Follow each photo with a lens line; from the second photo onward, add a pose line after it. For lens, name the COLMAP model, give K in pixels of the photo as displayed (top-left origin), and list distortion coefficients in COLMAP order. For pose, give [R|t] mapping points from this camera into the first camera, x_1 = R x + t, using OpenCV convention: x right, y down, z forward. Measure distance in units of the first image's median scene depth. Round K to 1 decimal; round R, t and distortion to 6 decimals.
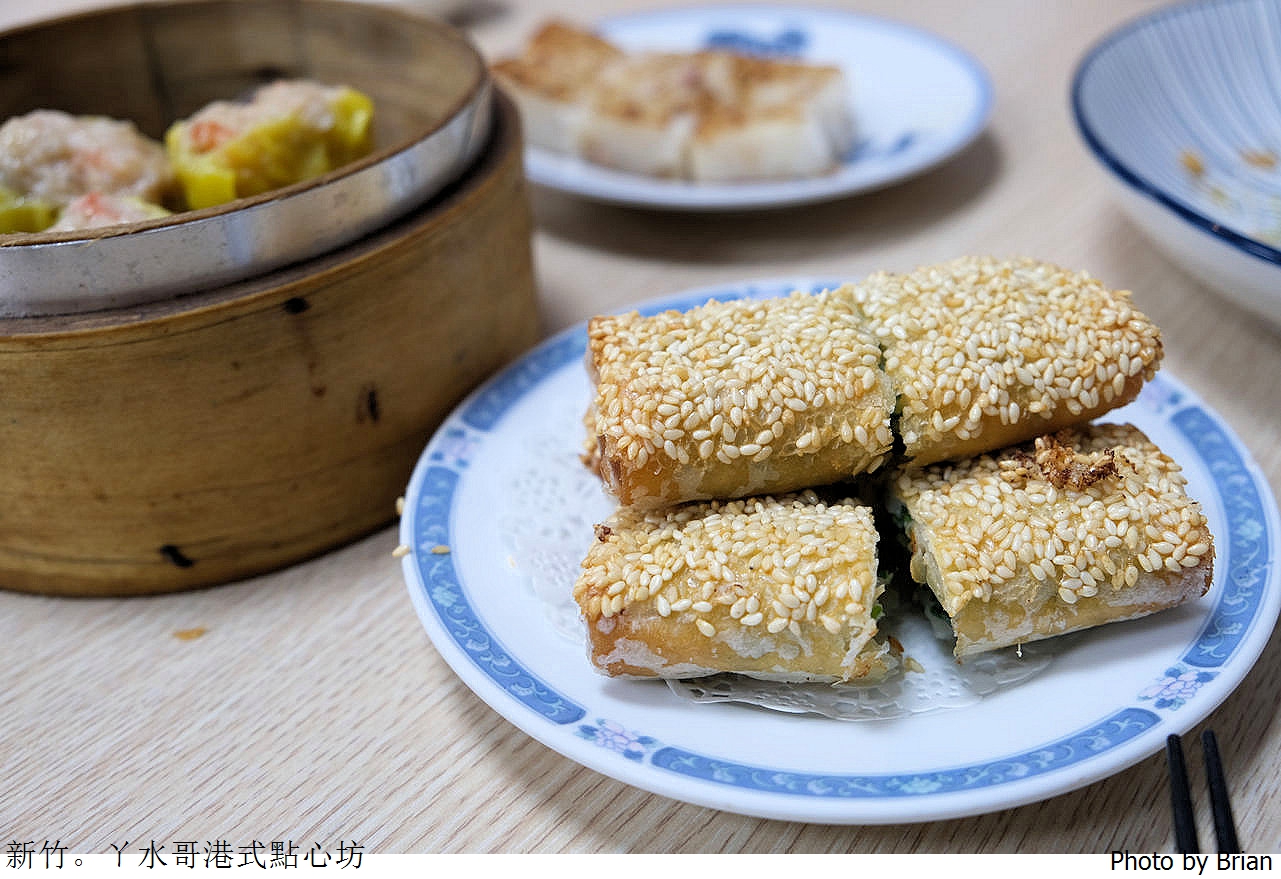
lens RADIAL K [[1471.1, 0, 640.6], [0, 1471.1, 301.1], [0, 0, 1]] dist [-0.114023, 0.180950]
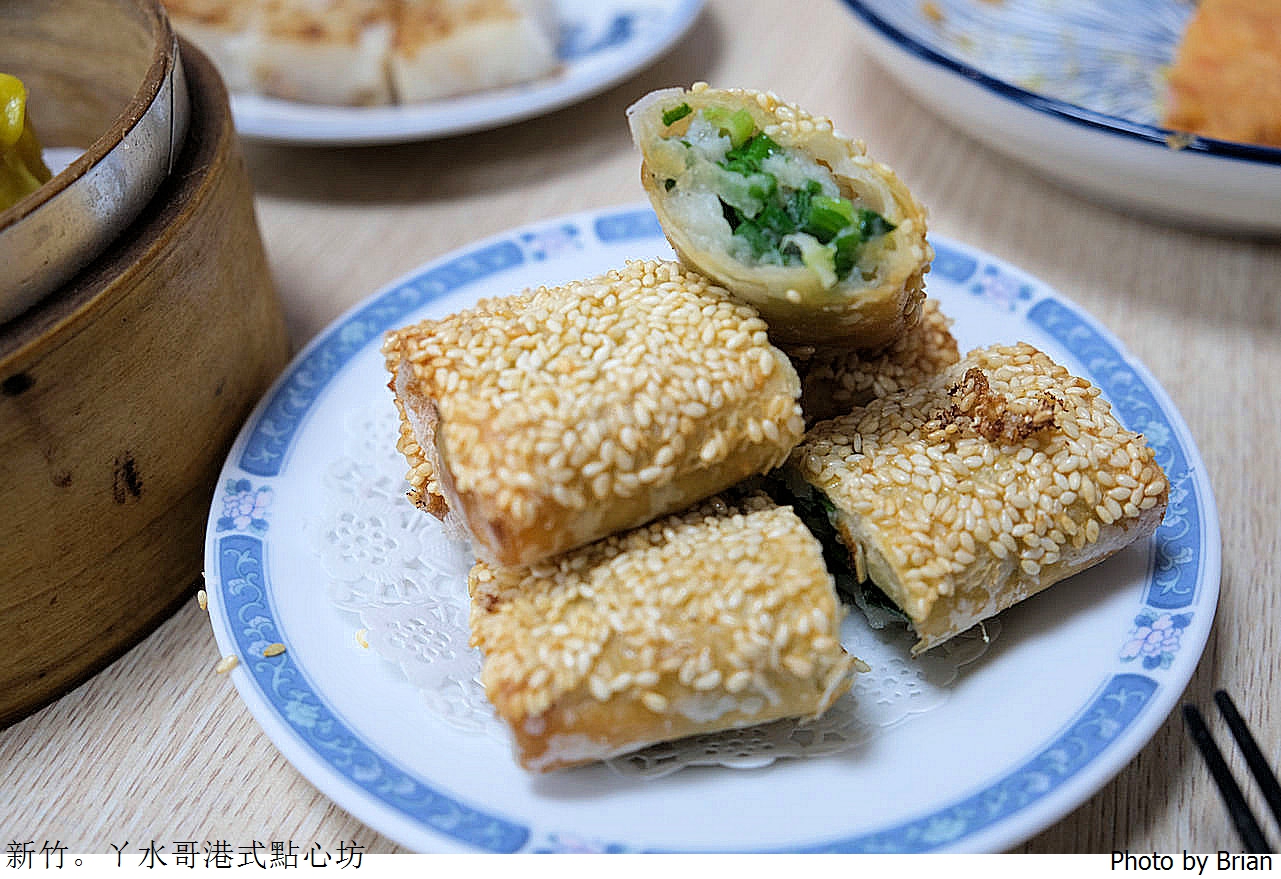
lens RADIAL K [[1471.1, 0, 640.6], [0, 1471.1, 301.1], [0, 0, 1]] dist [-0.114023, 0.180950]
pose [[0.948657, -0.182812, 0.258127, -0.129832], [0.151511, 0.978983, 0.136516, -0.110920], [-0.277659, -0.090398, 0.956417, 0.207758]]
